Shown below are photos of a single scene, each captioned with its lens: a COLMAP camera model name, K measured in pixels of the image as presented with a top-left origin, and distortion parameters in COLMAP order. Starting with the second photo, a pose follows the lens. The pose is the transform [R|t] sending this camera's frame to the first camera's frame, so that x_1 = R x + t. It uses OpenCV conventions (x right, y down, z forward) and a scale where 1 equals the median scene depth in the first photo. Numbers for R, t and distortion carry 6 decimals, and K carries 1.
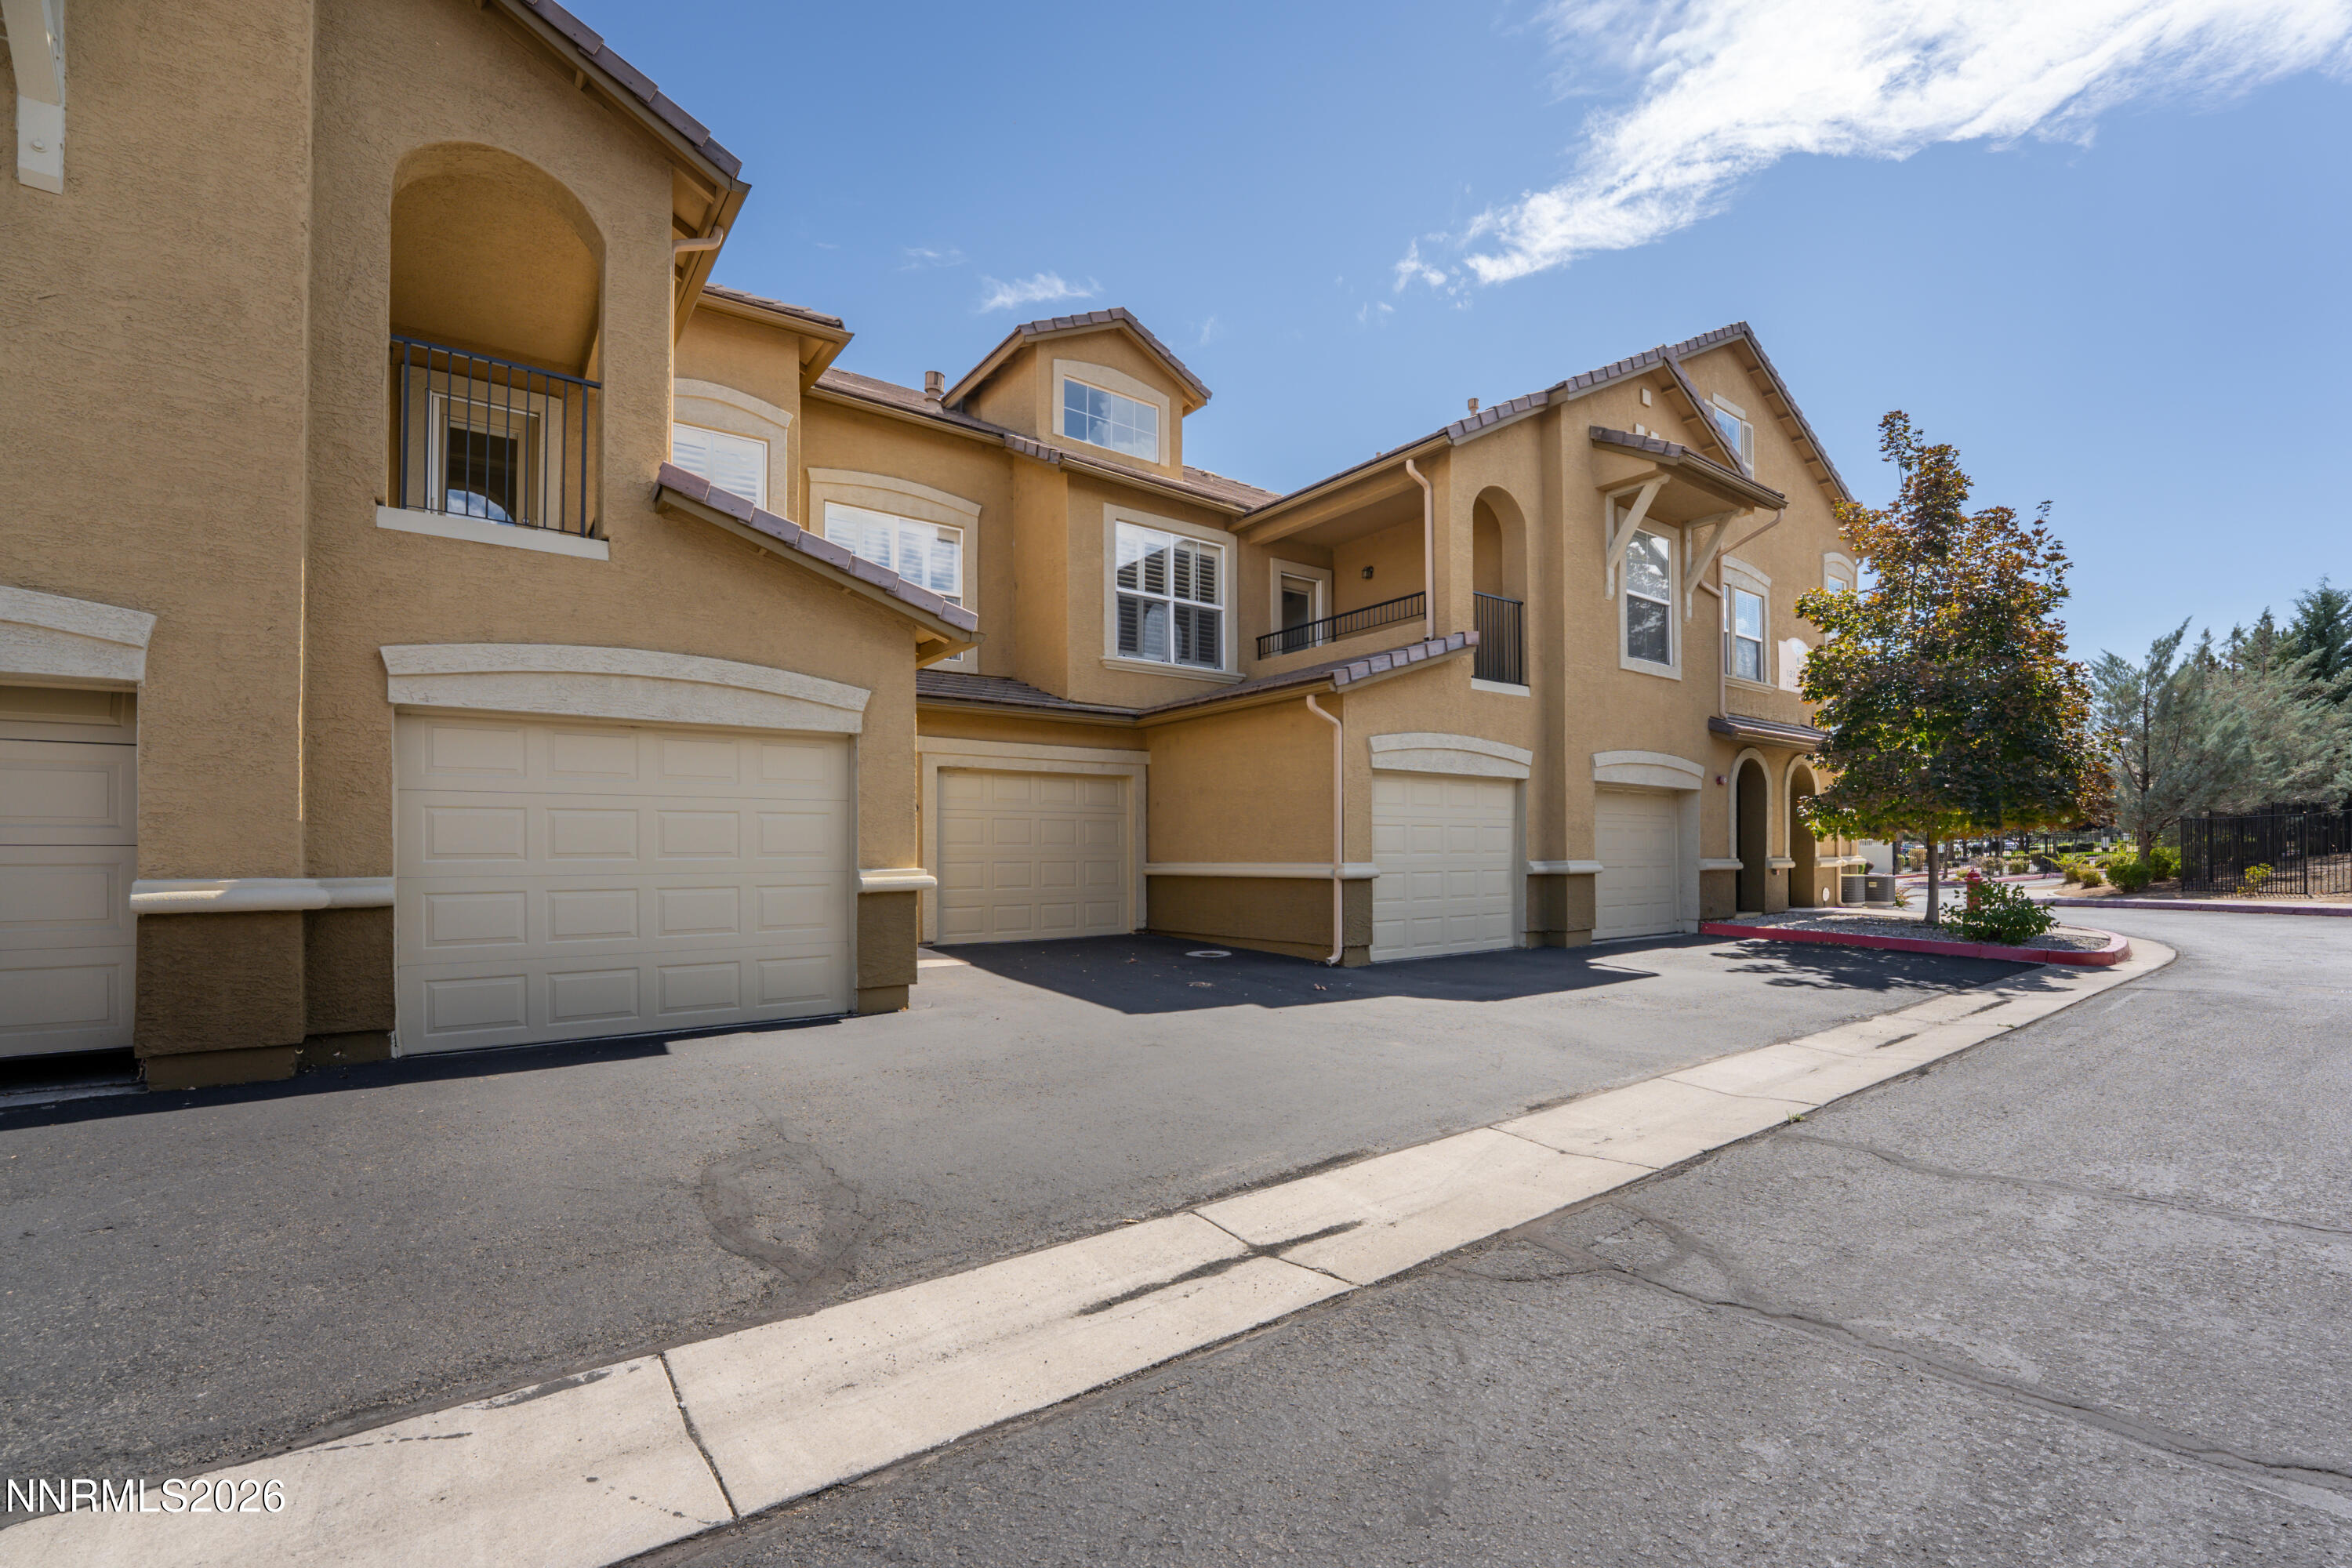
lens RADIAL K [[995.4, 0, 1183.8], [0, 995.4, 839.4], [0, 0, 1]] dist [-0.009372, -0.000067]
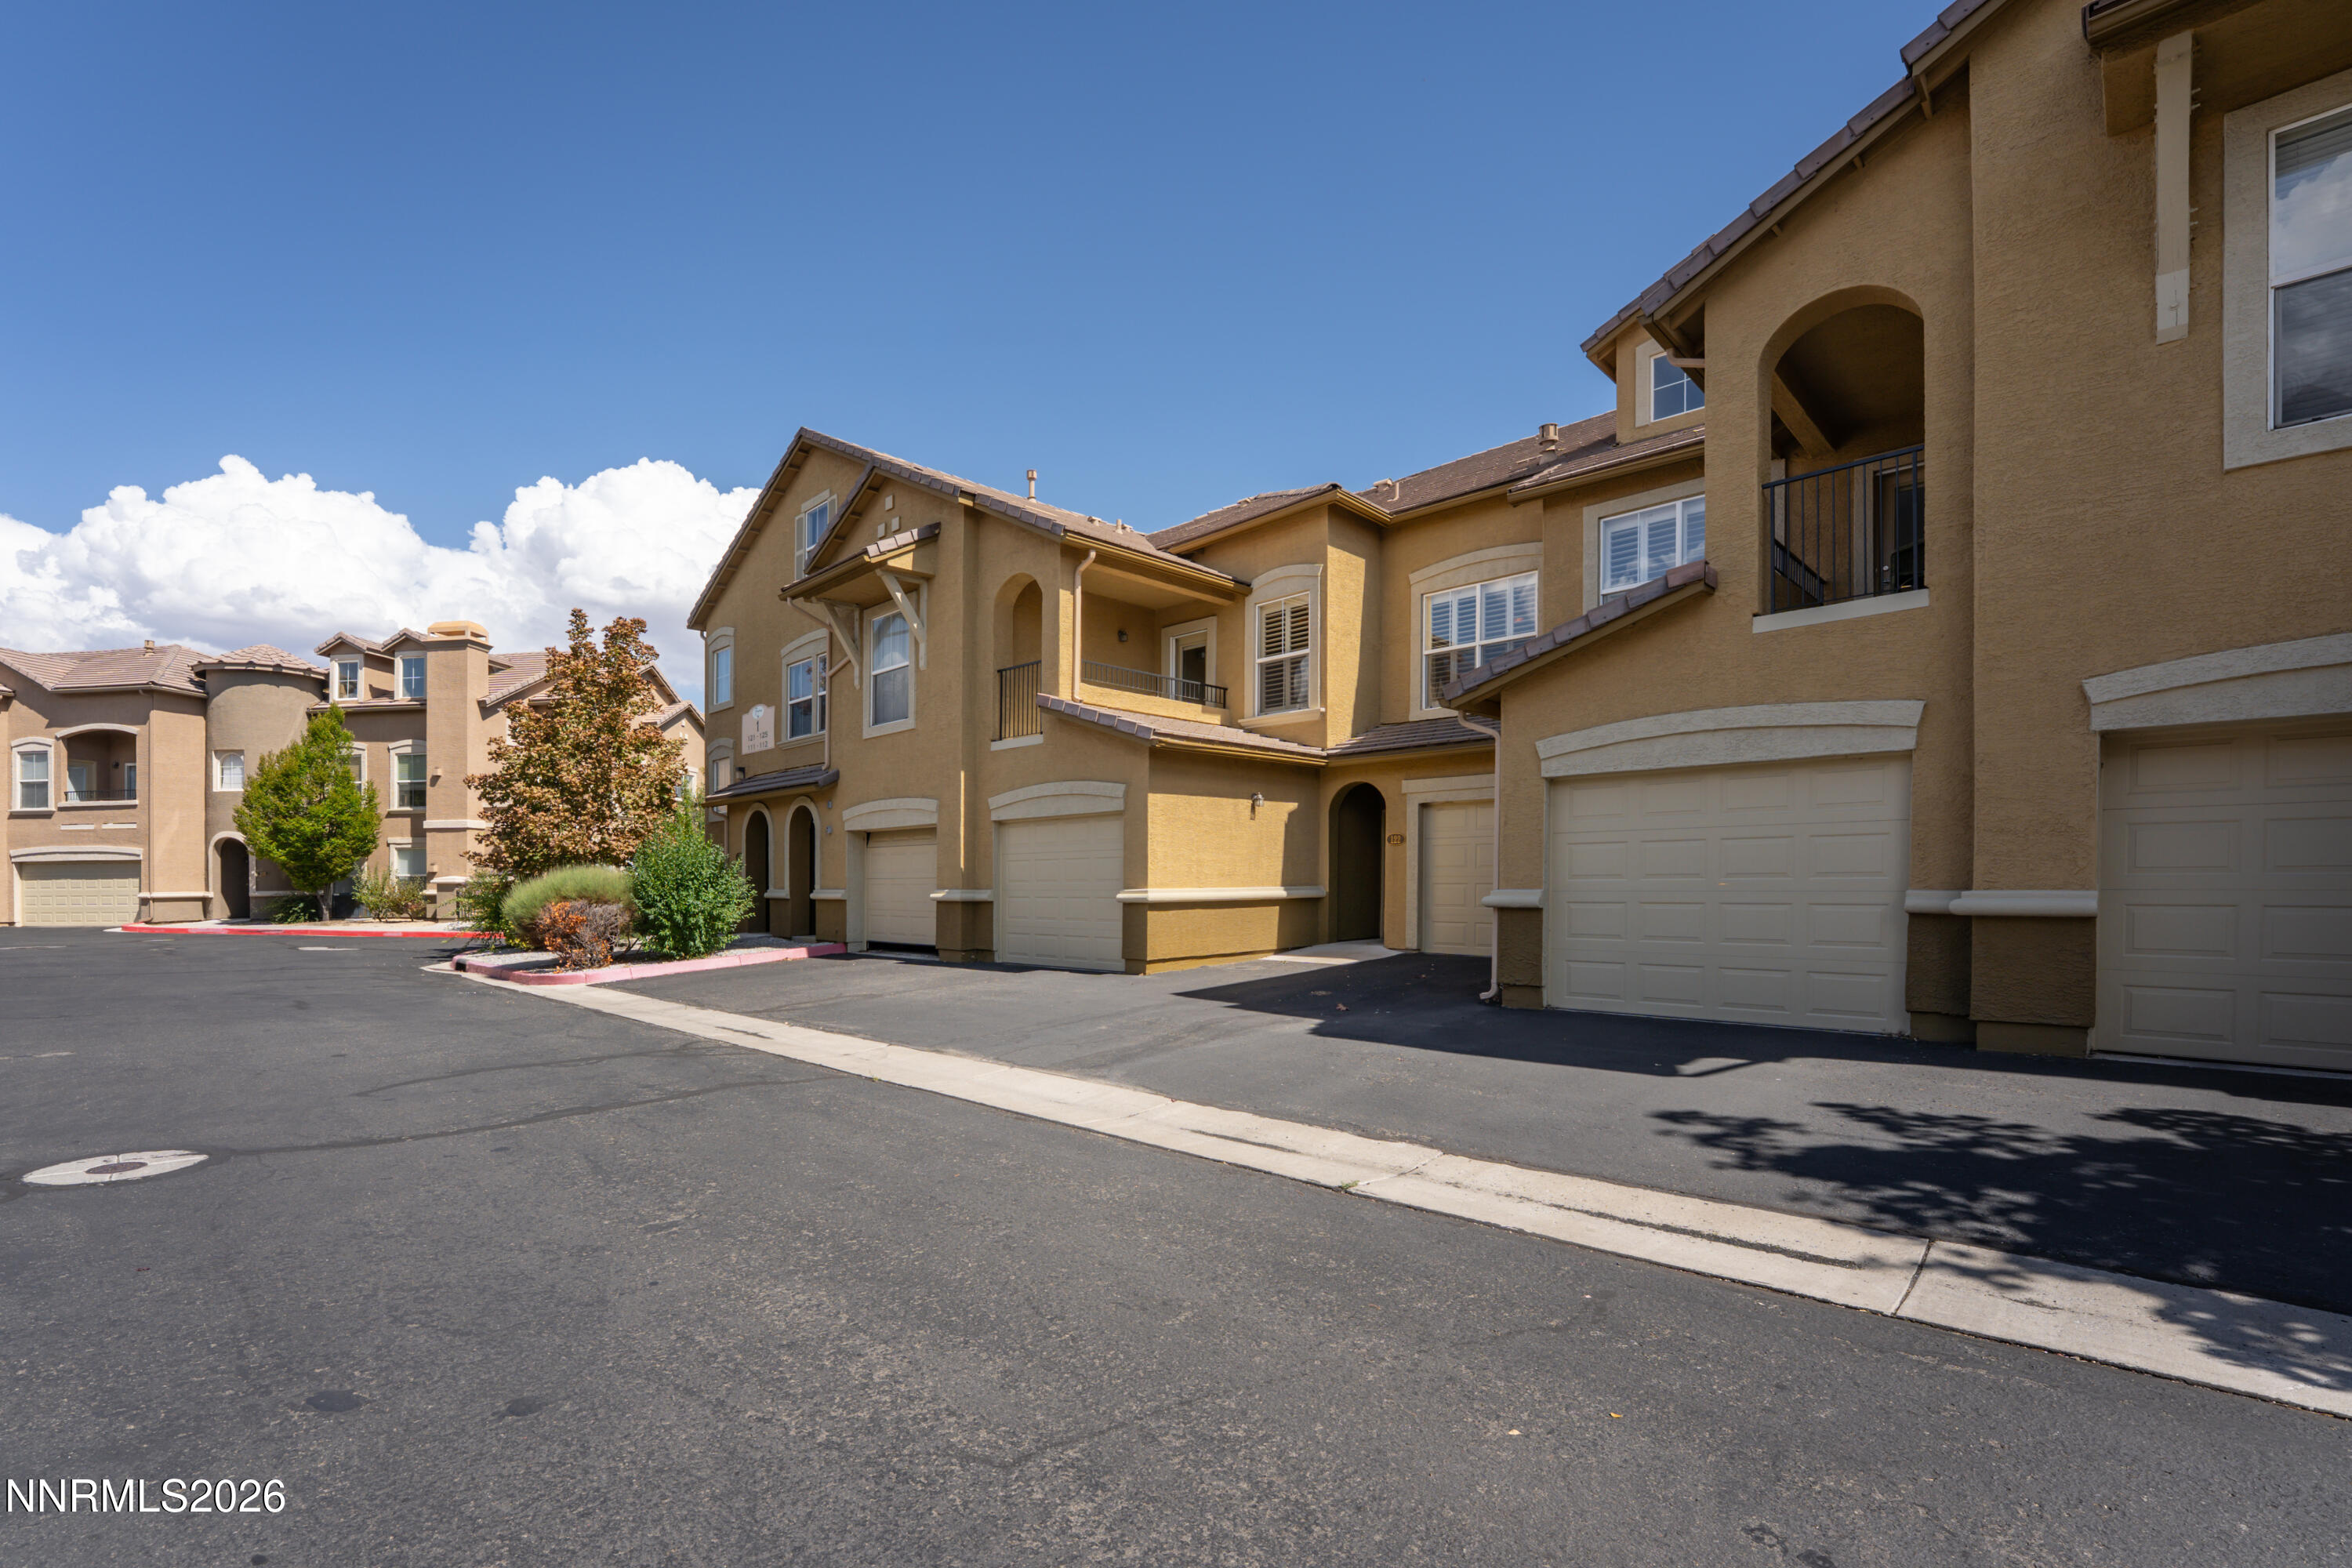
lens RADIAL K [[1032.9, 0, 1093.6], [0, 1032.9, 887.0], [0, 0, 1]] dist [-0.000476, -0.001001]
pose [[0.133106, 0.000640, -0.991102, 1.036439], [0.010898, 0.999938, 0.002110, 0.015757], [0.991042, -0.011082, 0.133091, 0.515882]]
